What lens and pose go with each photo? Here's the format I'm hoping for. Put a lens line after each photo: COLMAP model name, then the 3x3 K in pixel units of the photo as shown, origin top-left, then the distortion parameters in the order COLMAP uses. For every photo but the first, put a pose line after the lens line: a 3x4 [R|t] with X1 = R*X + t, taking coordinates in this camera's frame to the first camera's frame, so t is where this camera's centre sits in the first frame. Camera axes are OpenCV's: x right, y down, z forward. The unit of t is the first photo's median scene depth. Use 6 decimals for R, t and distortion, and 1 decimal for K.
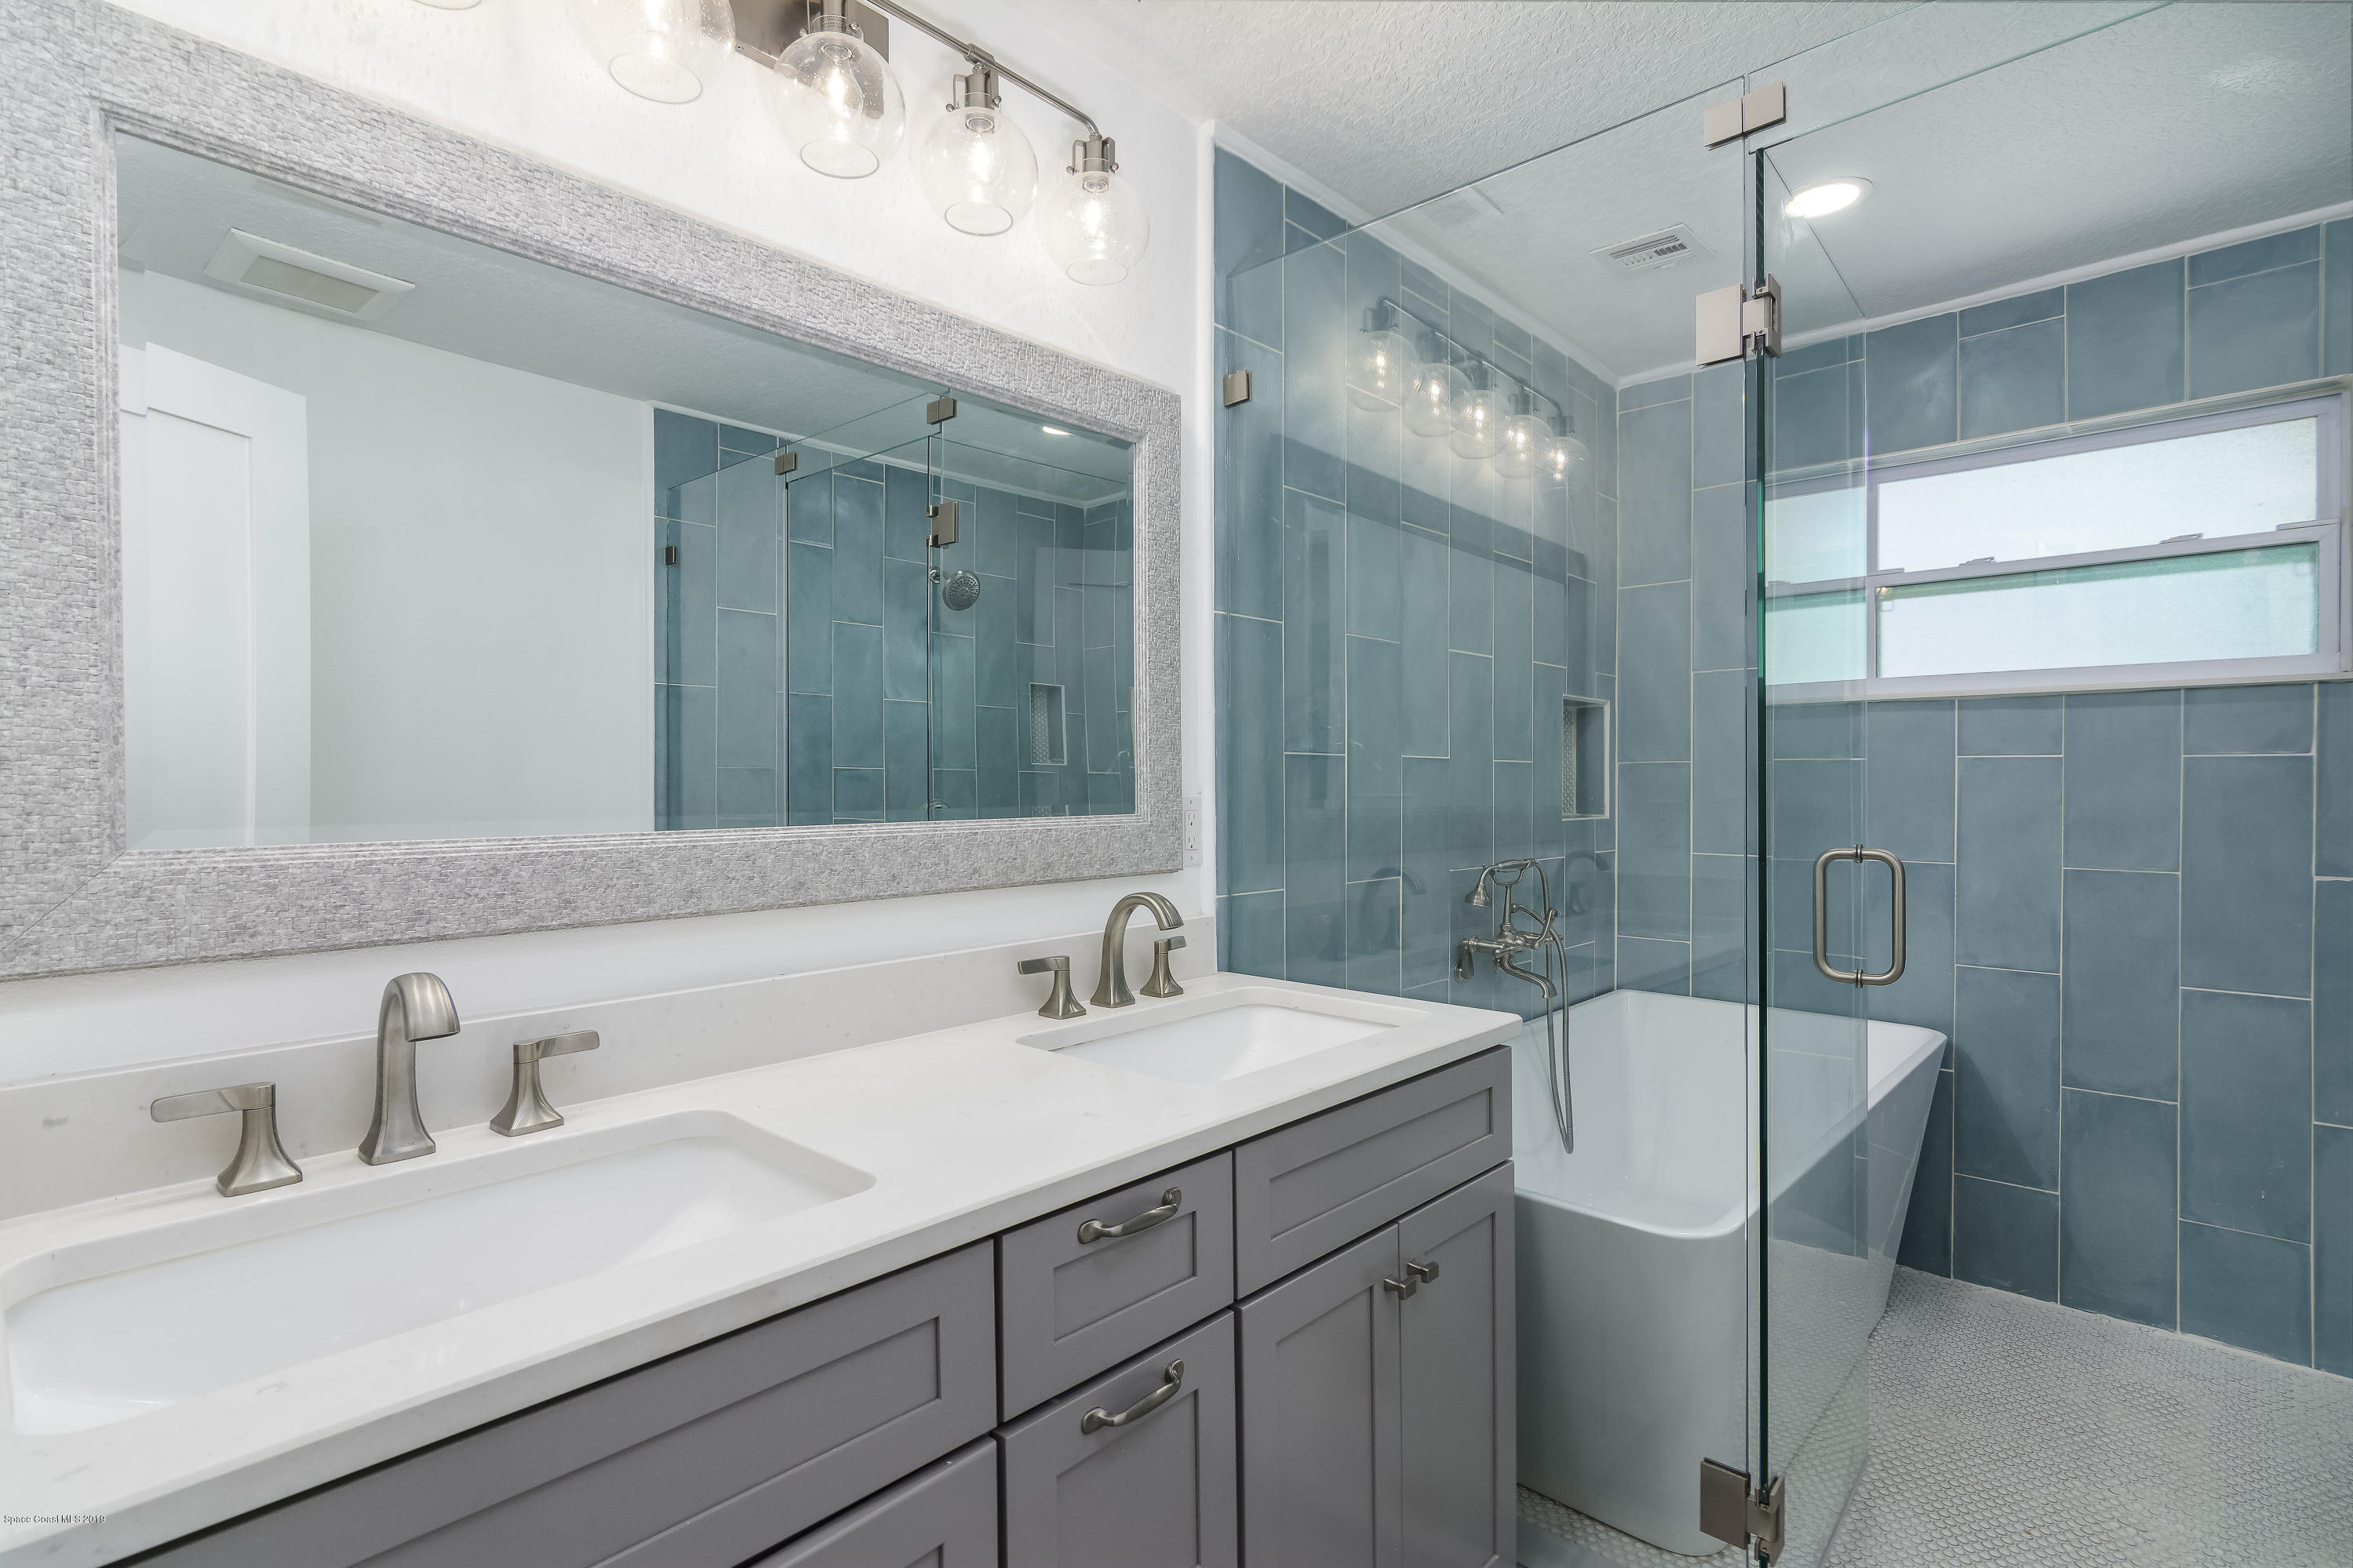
lens RADIAL K [[1164.1, 0, 1176.5], [0, 1164.1, 784.0], [0, 0, 1]] dist [0.000292, 0.001364]
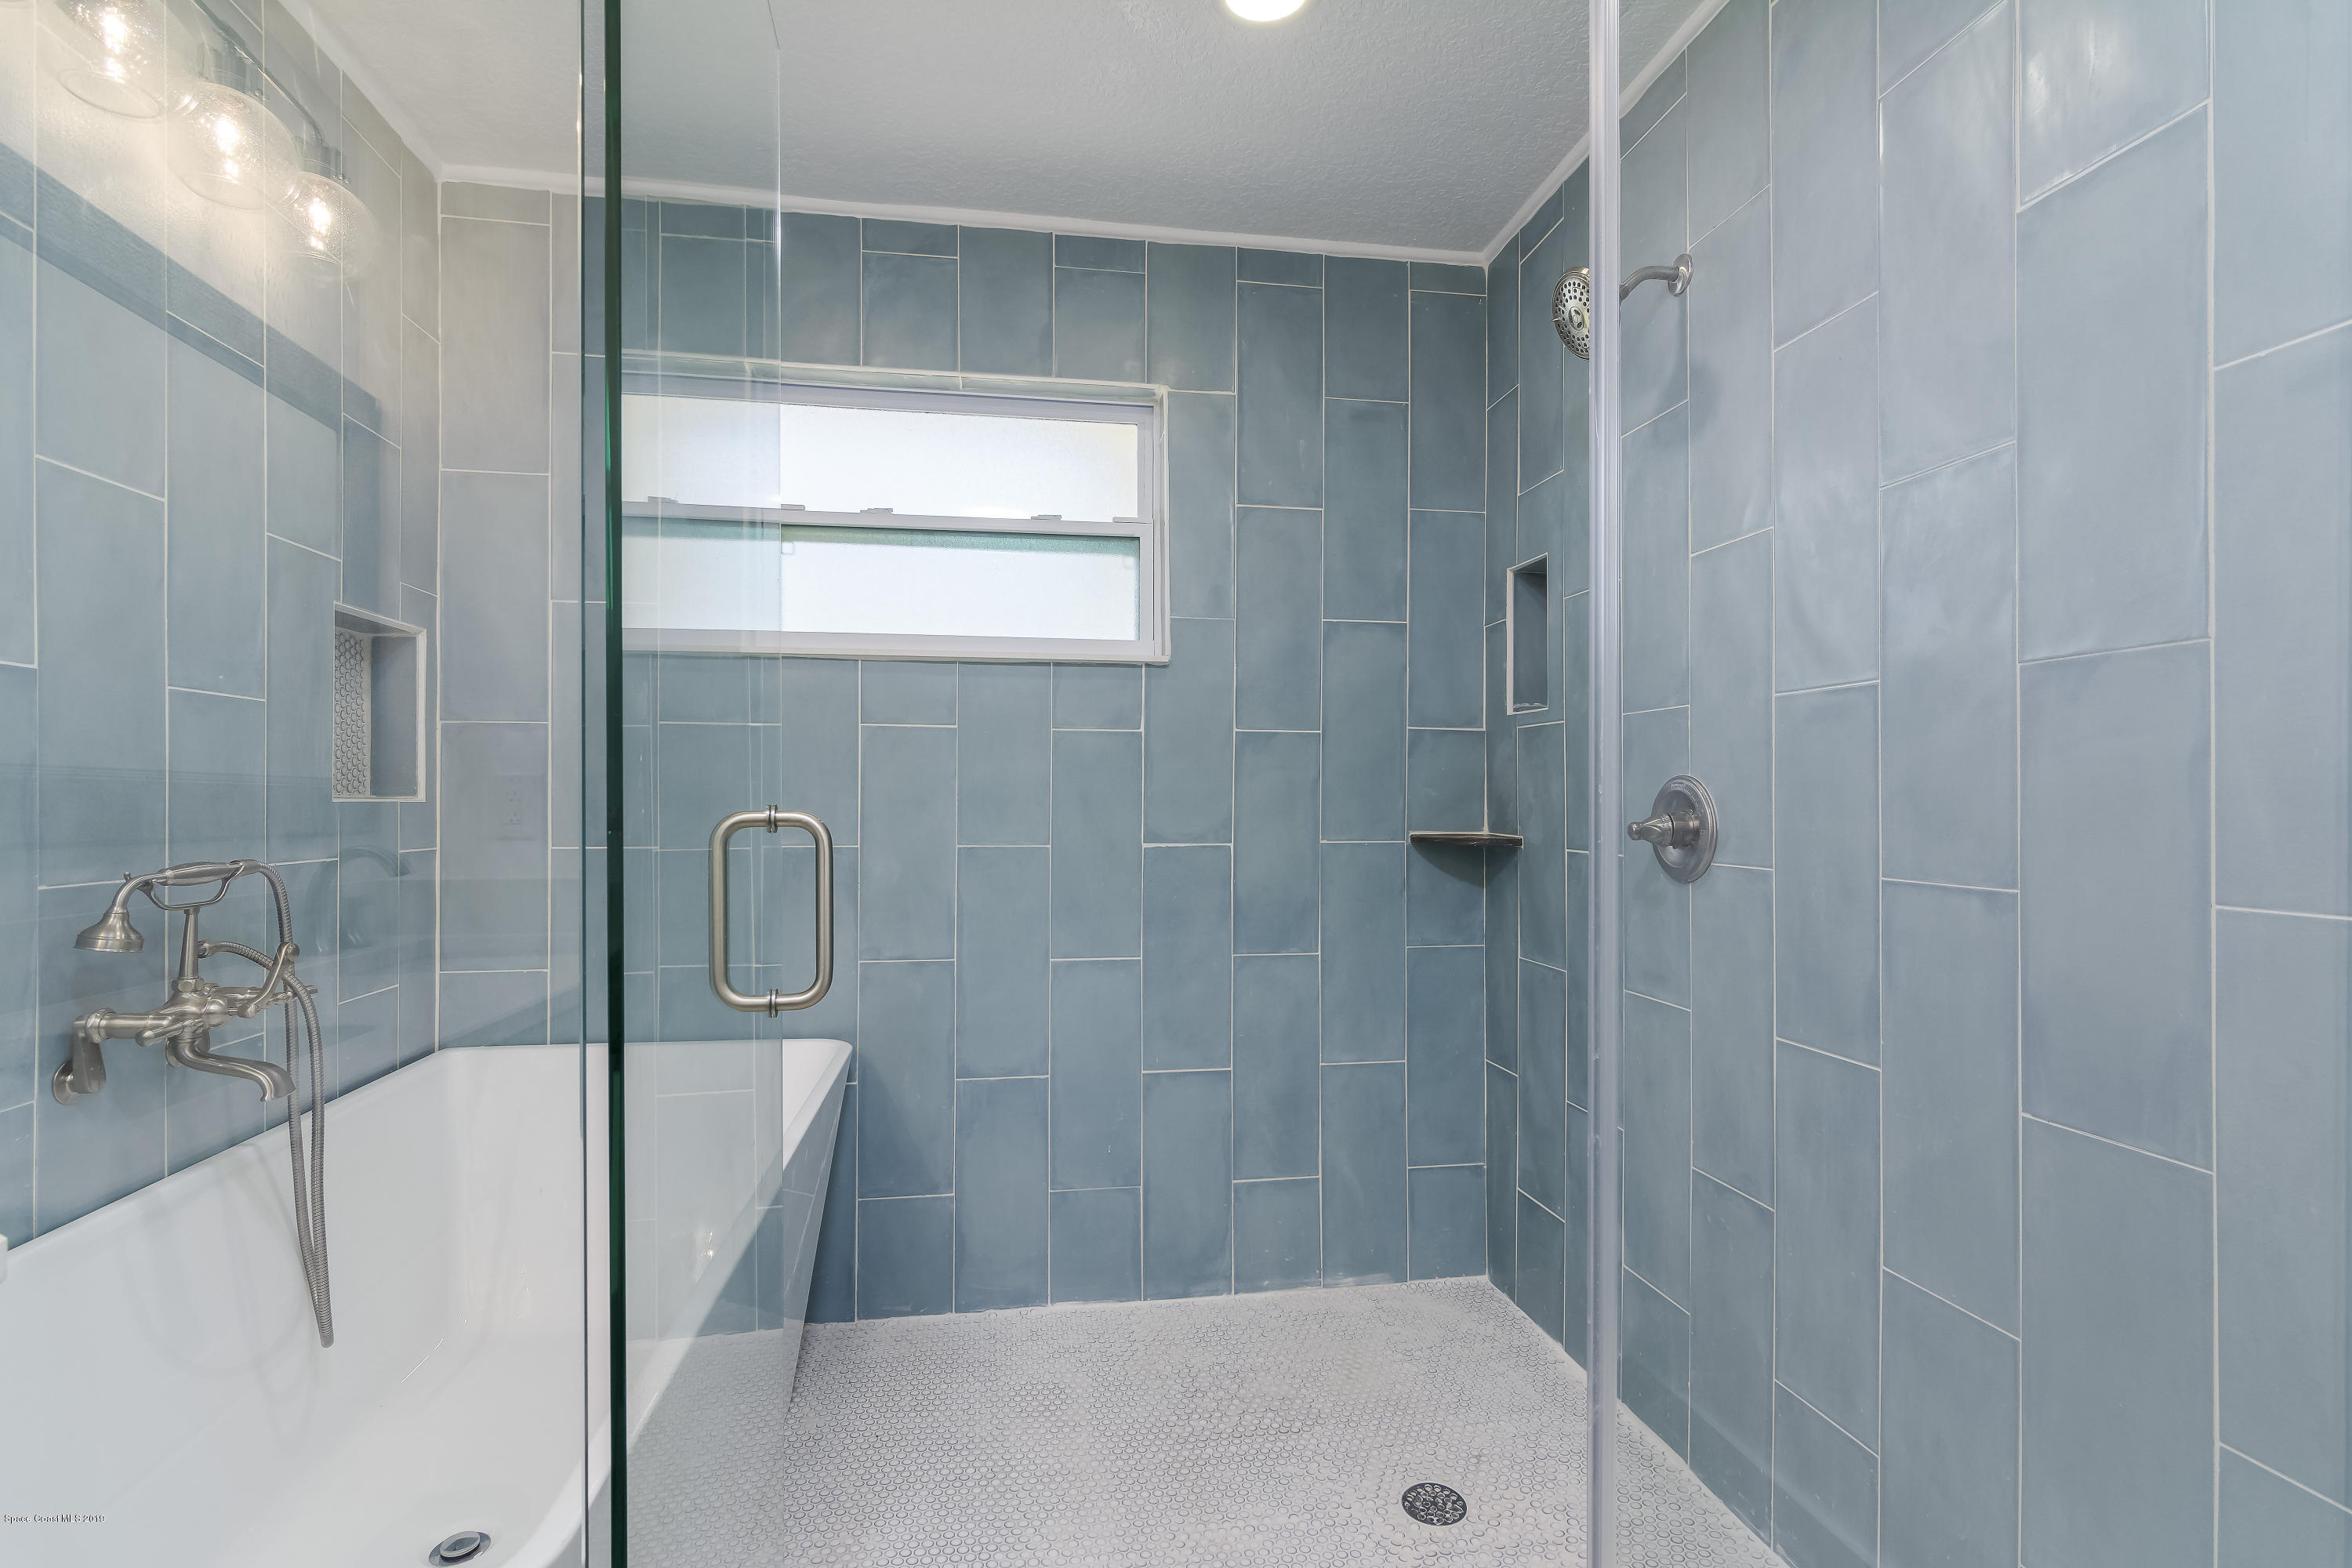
lens RADIAL K [[1203.9, 0, 1176.0], [0, 1203.9, 784.0], [0, 0, 1]] dist [-0.005089, 0.010771]
pose [[0.641285, 0.003601, 0.767294, 0.132139], [0.003039, 0.999969, -0.007233, 0.030181], [-0.767297, 0.006971, 0.641254, 0.246362]]
